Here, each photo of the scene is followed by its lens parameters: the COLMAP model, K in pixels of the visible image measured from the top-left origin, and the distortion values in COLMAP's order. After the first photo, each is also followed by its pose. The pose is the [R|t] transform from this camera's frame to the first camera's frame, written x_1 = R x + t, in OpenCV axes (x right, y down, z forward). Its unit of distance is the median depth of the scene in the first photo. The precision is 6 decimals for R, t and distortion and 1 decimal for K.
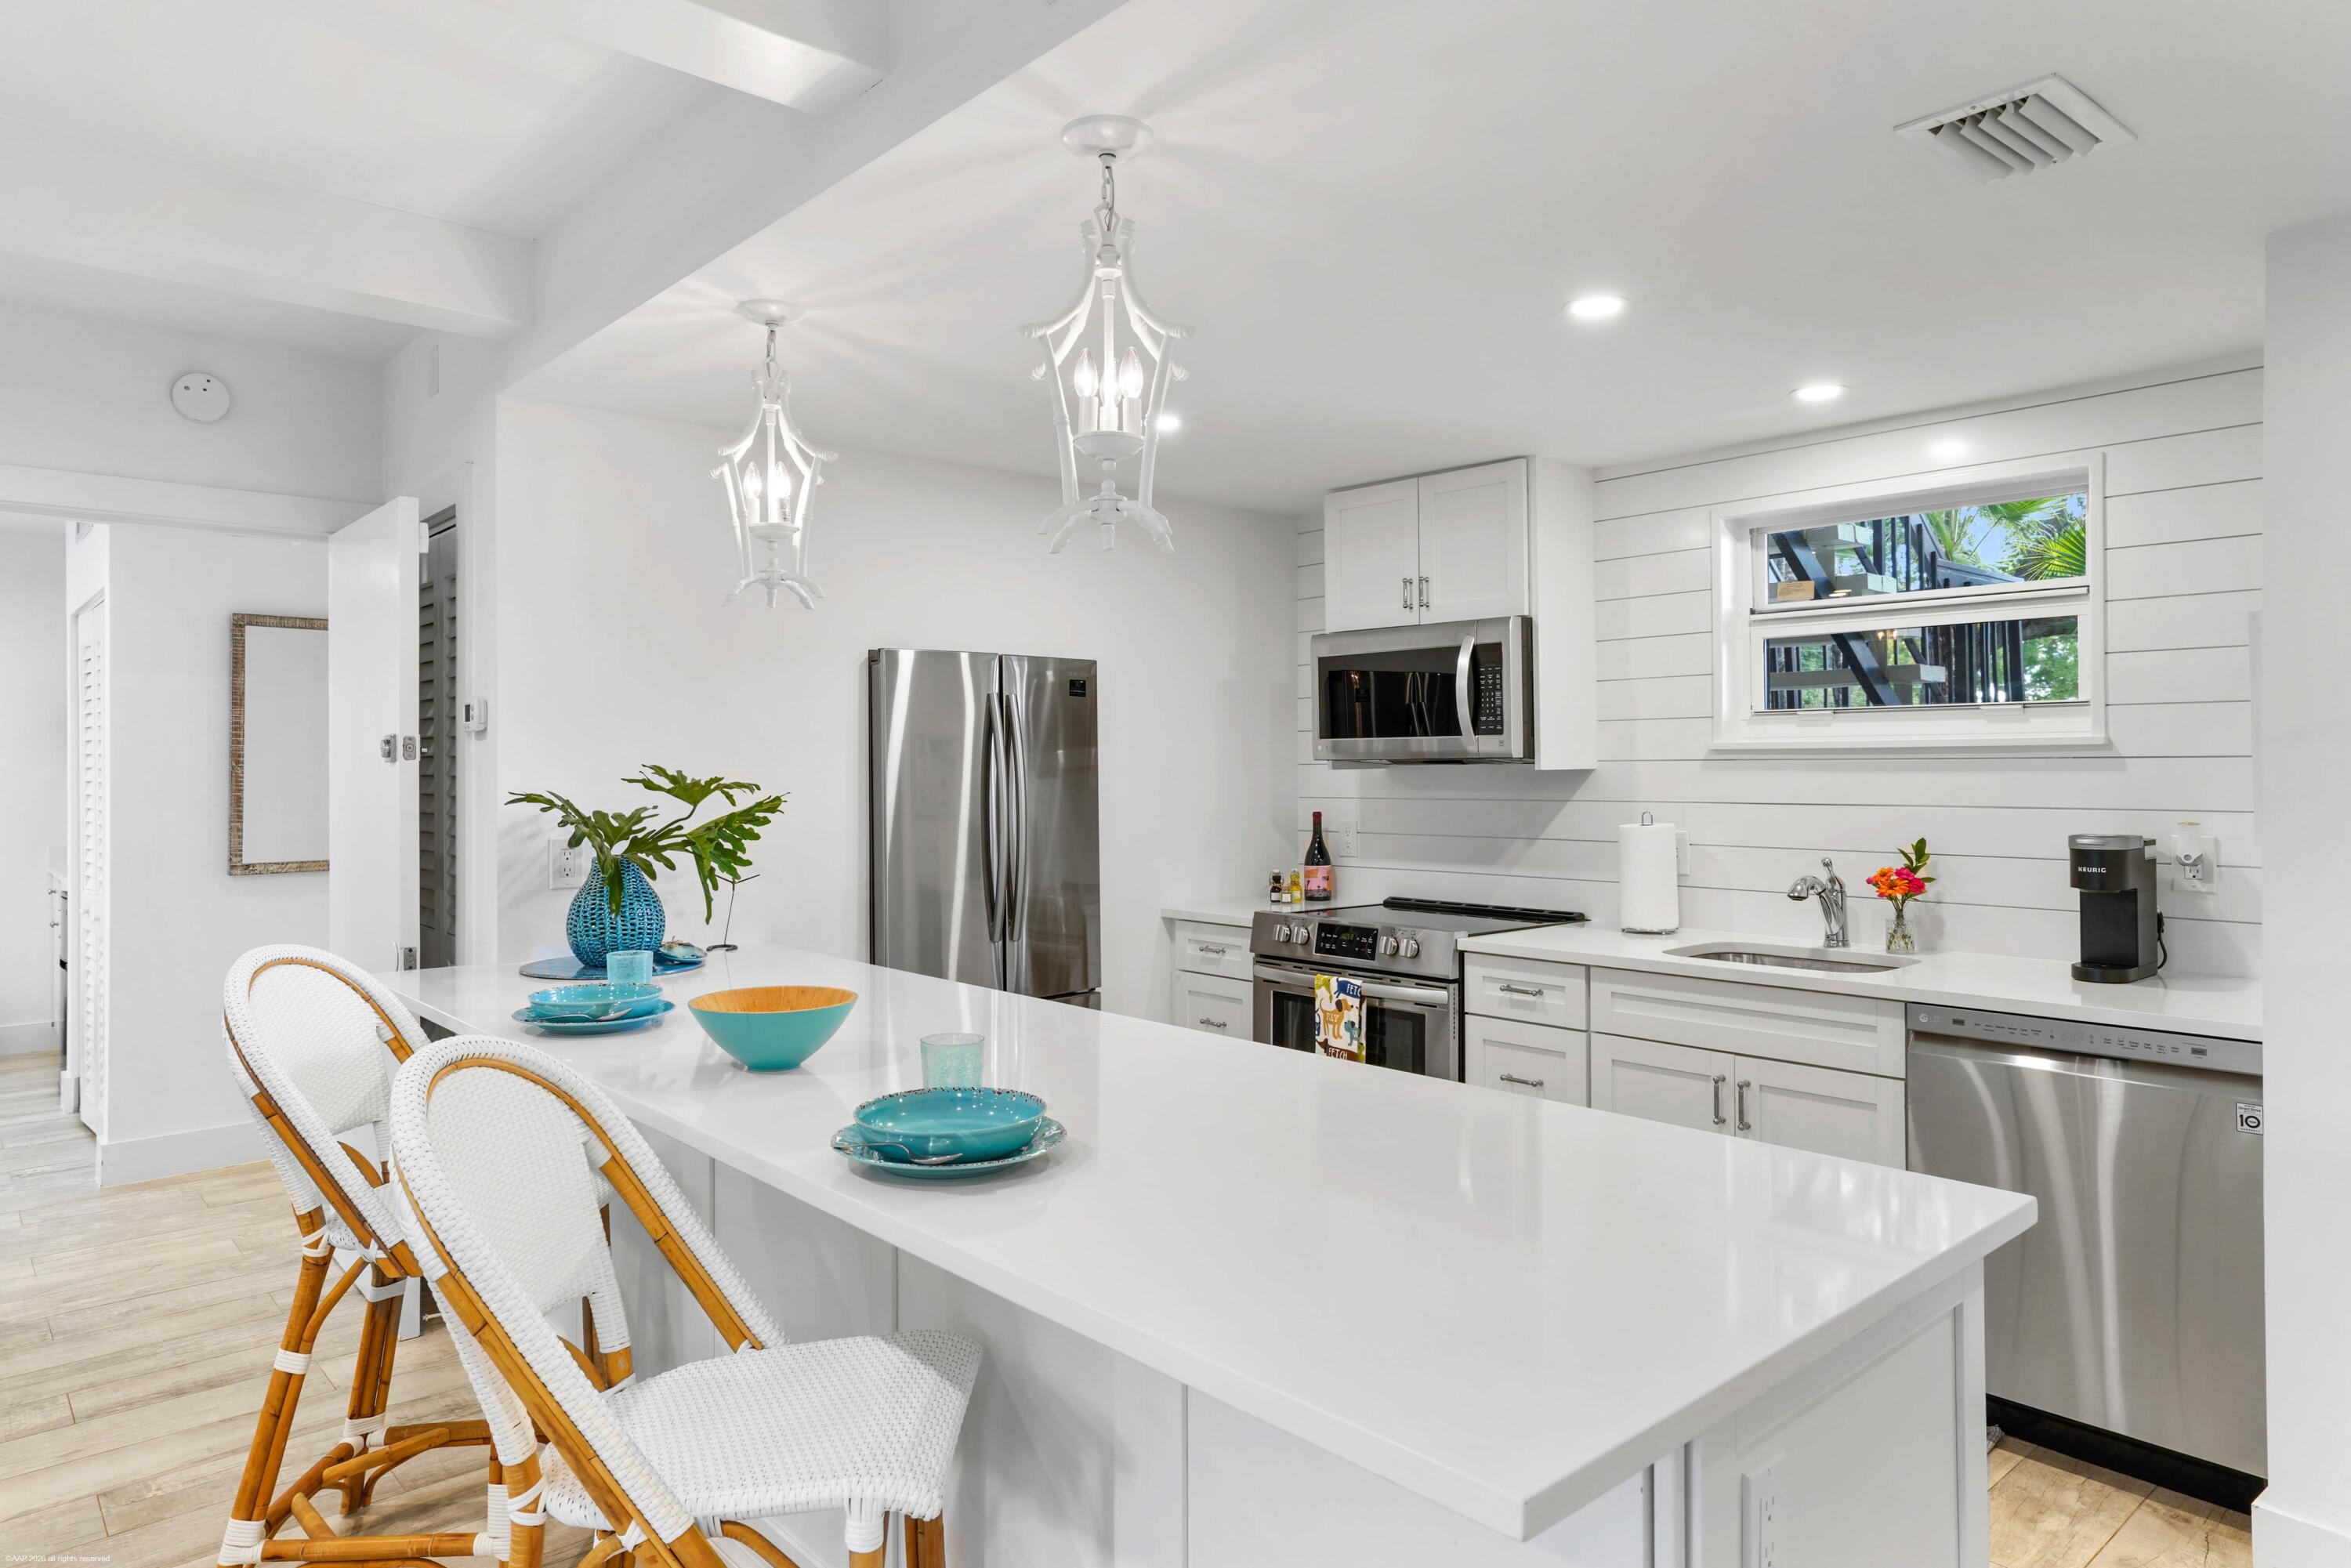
lens RADIAL K [[1465.1, 0, 1173.0], [0, 1465.1, 757.8], [0, 0, 1]] dist [-0.003251, 0.000191]
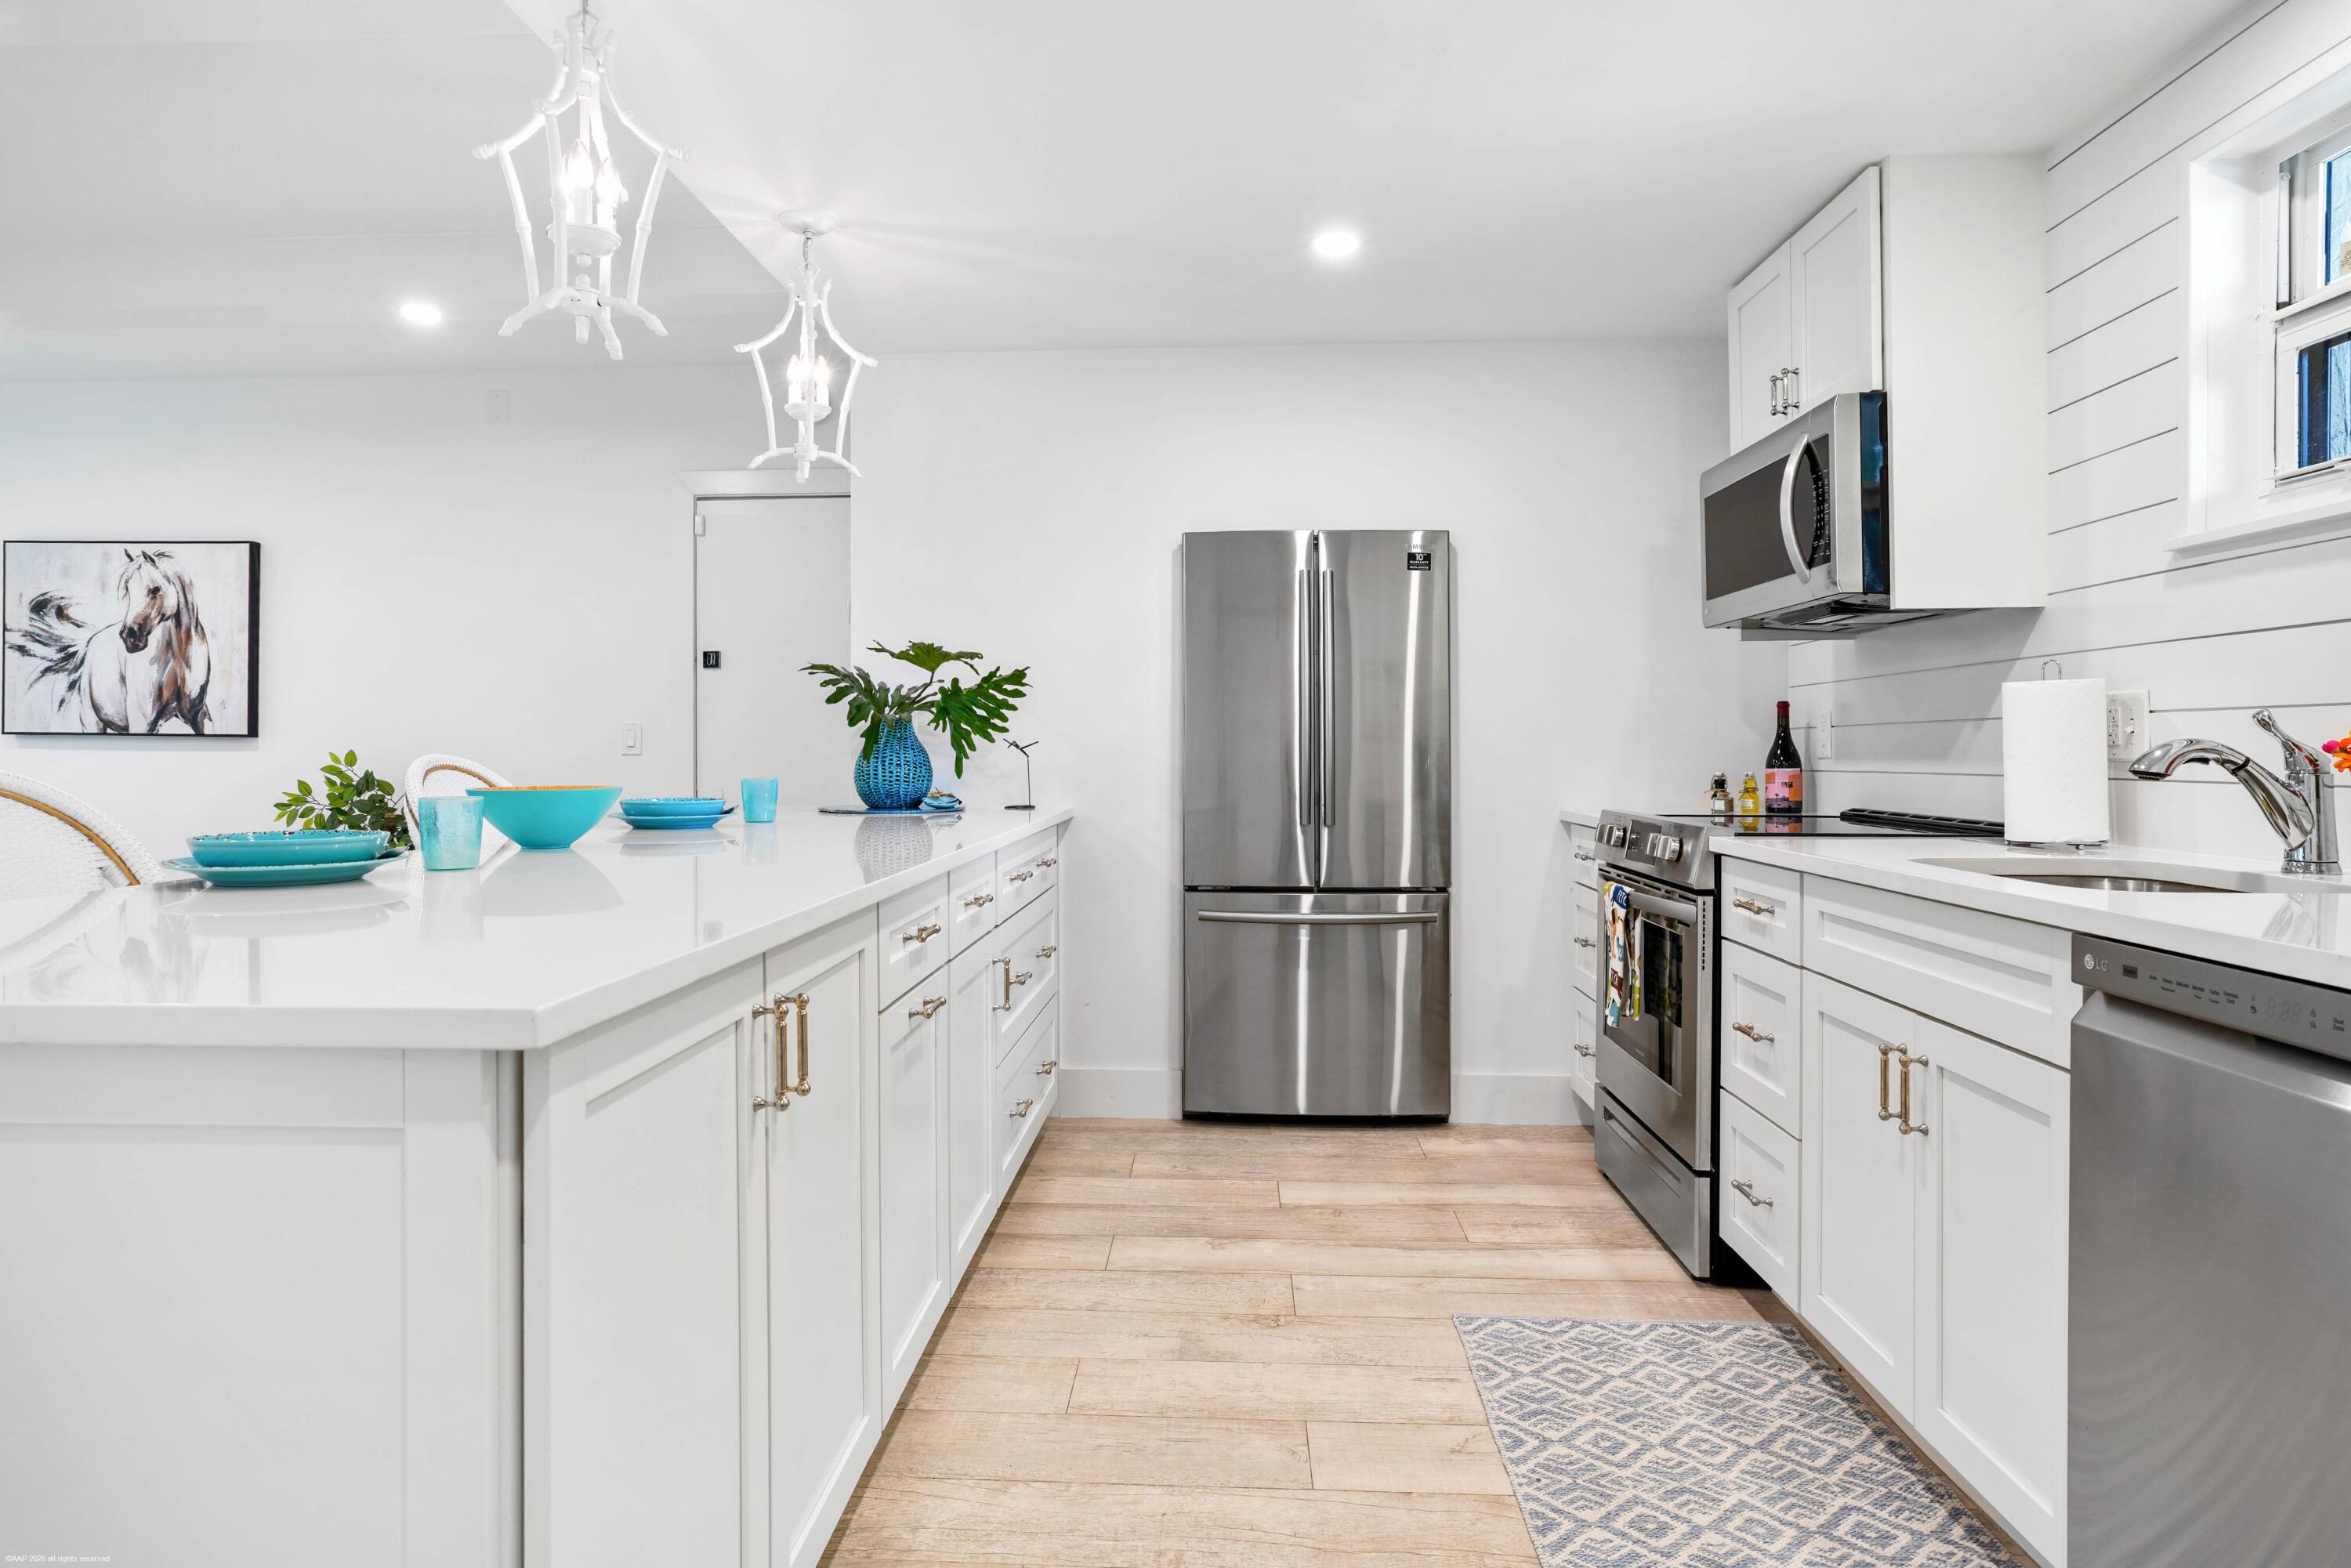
lens RADIAL K [[1315.9, 0, 1079.0], [0, 1315.9, 739.4], [0, 0, 1]] dist [-0.001358, 0.002001]
pose [[0.705794, 0.001563, -0.708415, 0.433750], [0.003031, 0.999982, 0.005226, 0.068445], [0.708411, -0.005836, 0.705776, 0.294909]]
